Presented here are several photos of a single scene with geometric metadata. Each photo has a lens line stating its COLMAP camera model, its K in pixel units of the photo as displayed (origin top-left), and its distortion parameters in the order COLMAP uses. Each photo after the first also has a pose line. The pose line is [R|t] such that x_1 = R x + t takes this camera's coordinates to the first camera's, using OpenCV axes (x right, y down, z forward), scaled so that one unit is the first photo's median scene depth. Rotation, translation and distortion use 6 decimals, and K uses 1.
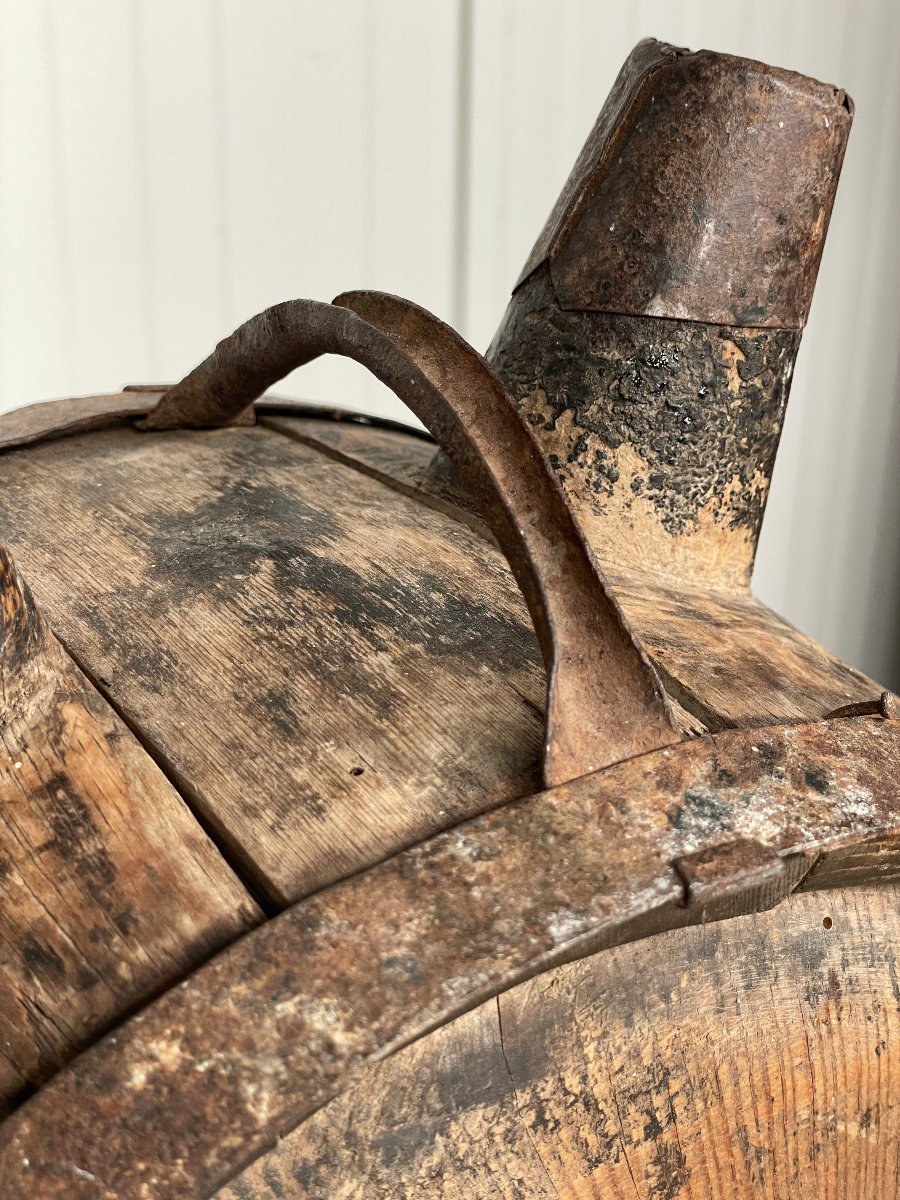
lens RADIAL K [[1832.9, 0, 450.0], [0, 1832.9, 600.0], [0, 0, 1]] dist [0.029022, 0.191266]
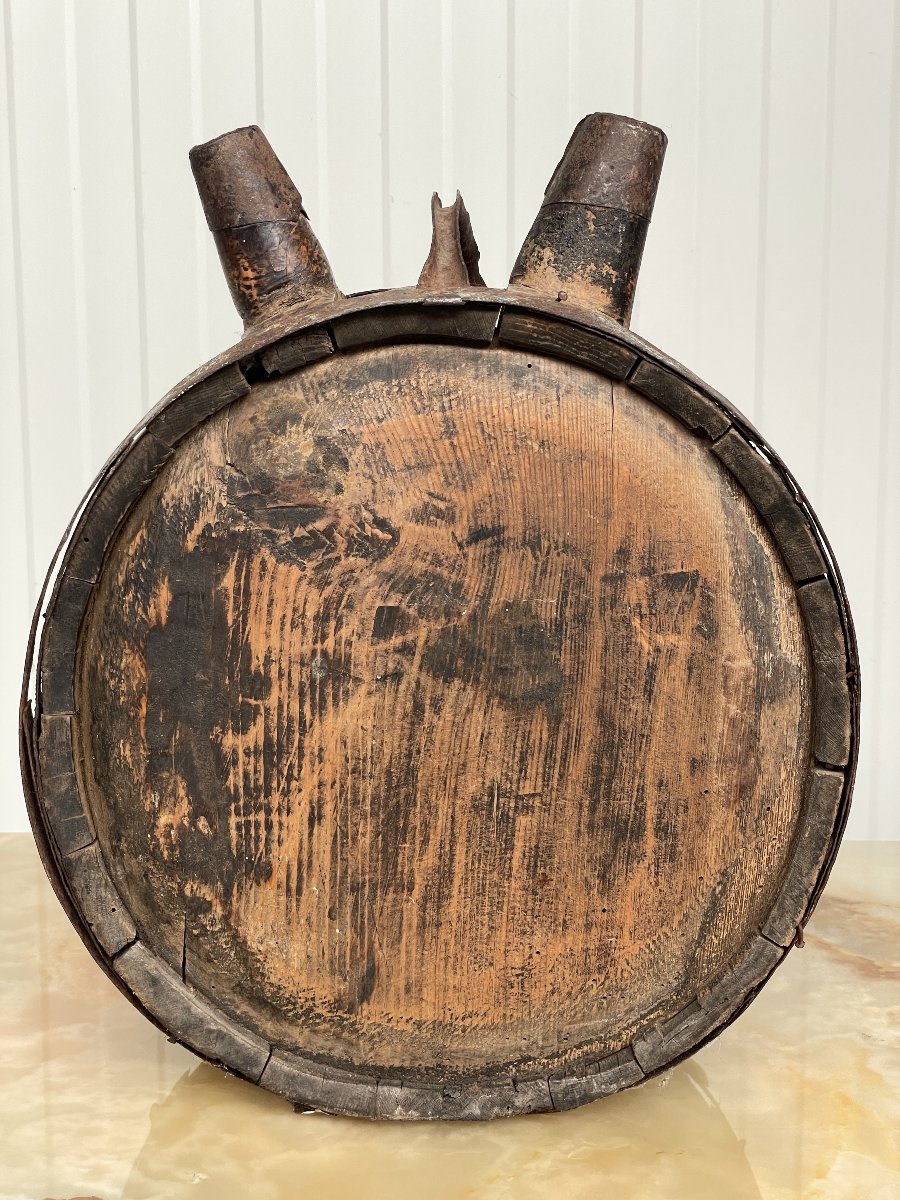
lens RADIAL K [[1832.9, 0, 450.0], [0, 1832.9, 600.0], [0, 0, 1]] dist [0.029022, 0.191266]
pose [[0.828167, 0.041901, -0.558913, 1.511717], [-0.206239, 0.950018, -0.234372, 1.073521], [0.521157, 0.309369, 0.795416, -1.069903]]
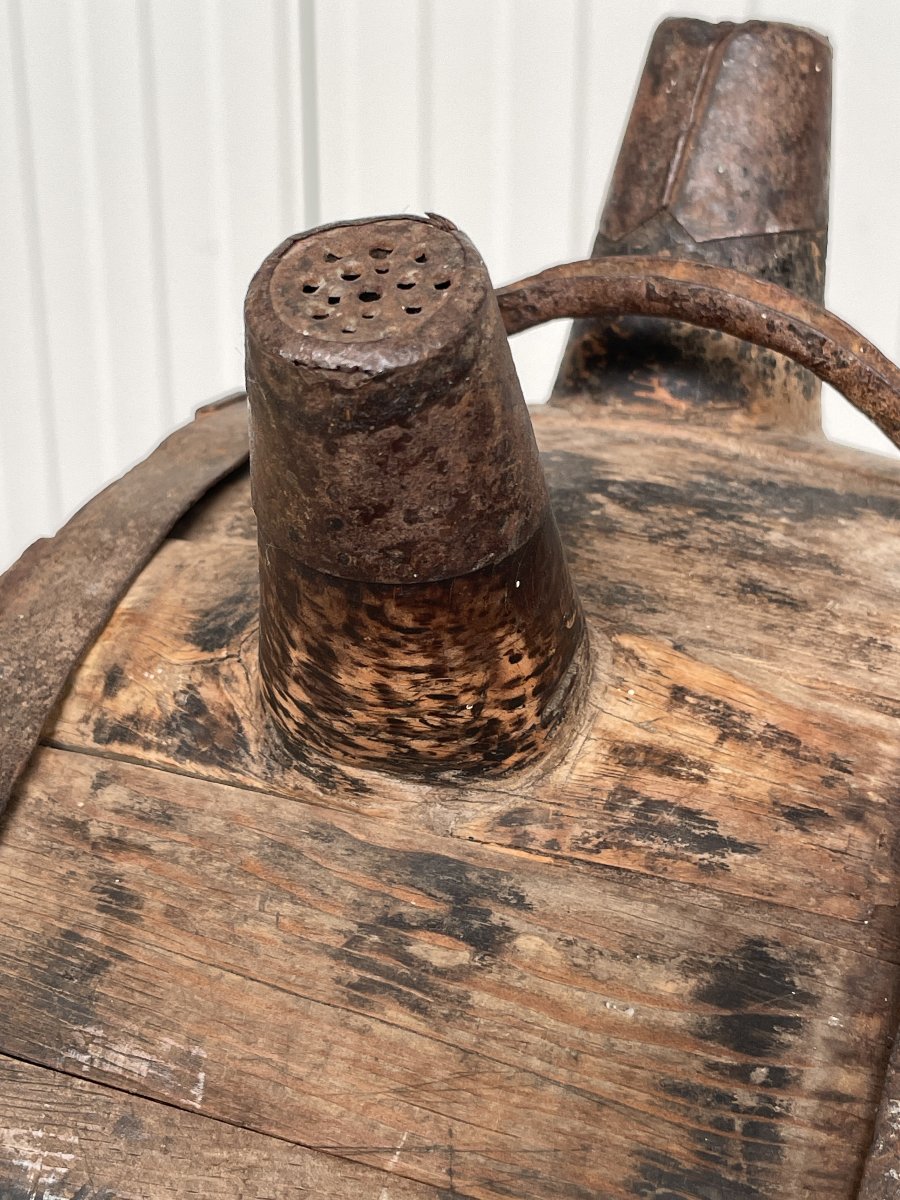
lens RADIAL K [[1835.5, 0, 451.6], [0, 1835.5, 482.5], [0, 0, 1]] dist [0.204859, -0.940223]
pose [[0.846990, -0.242690, 0.472979, -0.707935], [0.254621, 0.966221, 0.039812, -0.095430], [-0.466664, 0.086710, 0.880174, 0.009536]]
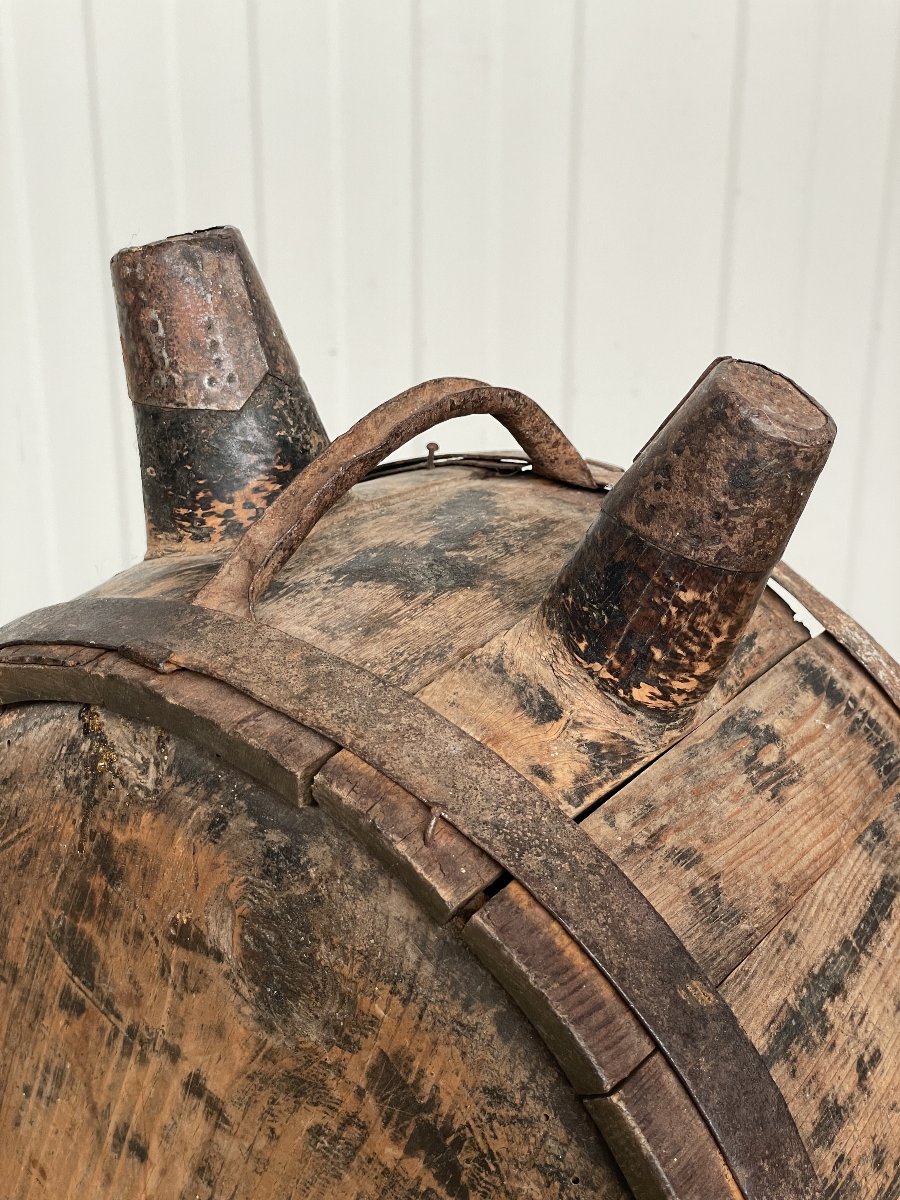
lens RADIAL K [[1860.3, 0, 456.9], [0, 1860.3, 567.8], [0, 0, 1]] dist [0.031237, -0.137226]
pose [[-0.338823, -0.429820, 0.836931, -1.519873], [0.337215, 0.774970, 0.534517, -0.911128], [-0.878342, 0.463332, -0.117636, 1.178318]]
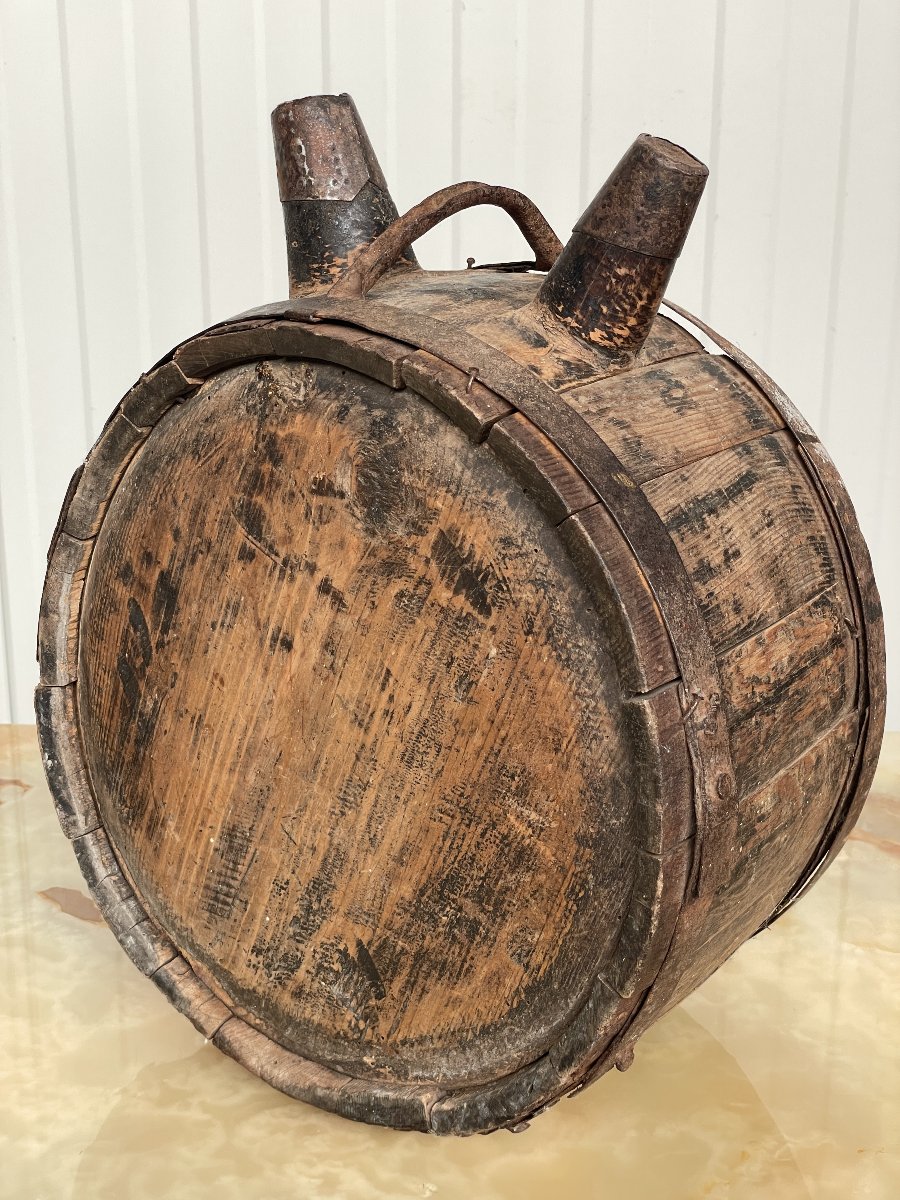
lens RADIAL K [[1832.9, 0, 450.0], [0, 1832.9, 600.0], [0, 0, 1]] dist [0.029022, 0.191266]
pose [[-0.318783, -0.373913, 0.870958, -2.592293], [0.343823, 0.810691, 0.473884, -0.935388], [-0.883269, 0.450521, -0.129874, 1.575902]]
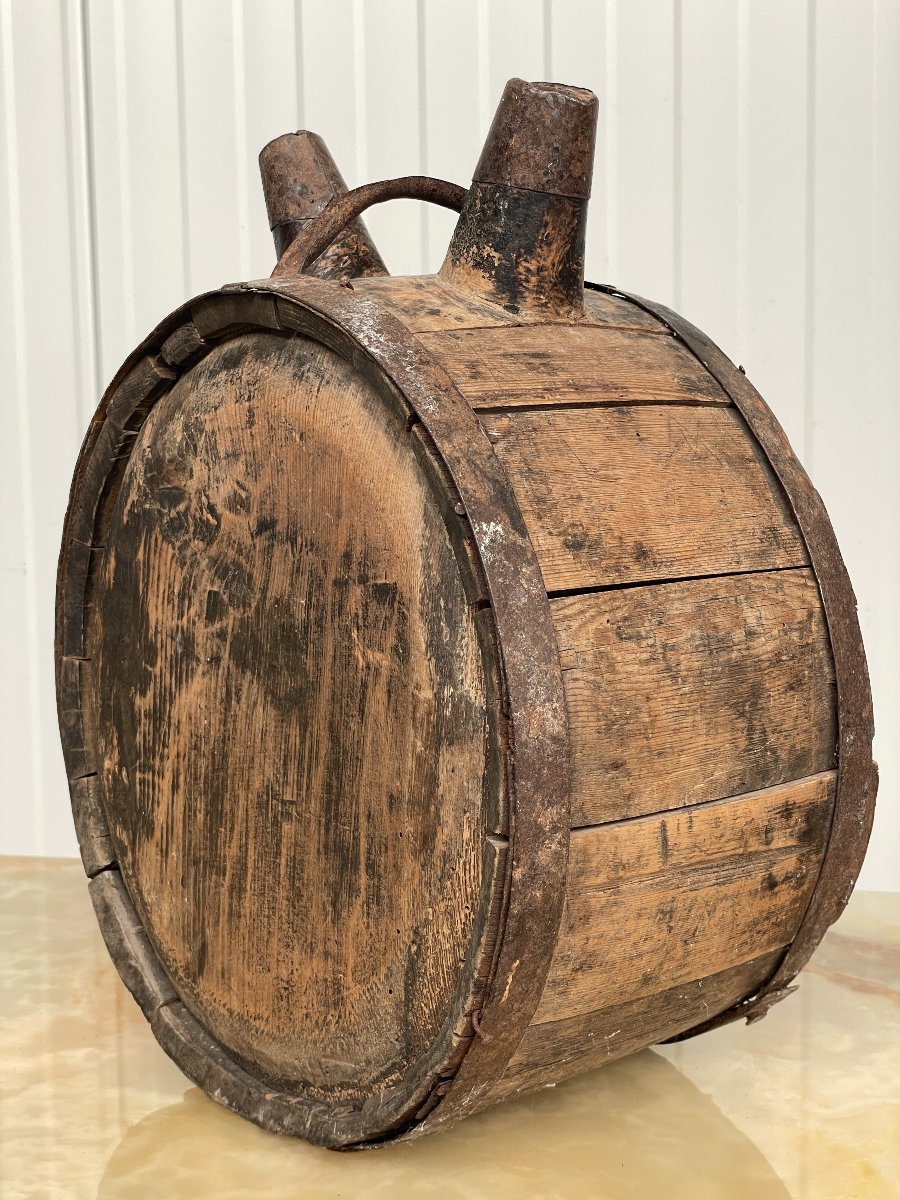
lens RADIAL K [[1819.6, 0, 450.1], [0, 1819.6, 574.5], [0, 0, 1]] dist [0.045083, 0.123679]
pose [[0.093603, 0.074869, -0.992791, 2.602343], [-0.415466, 0.909134, 0.029389, 0.272130], [0.904780, 0.409720, 0.116203, 0.894263]]
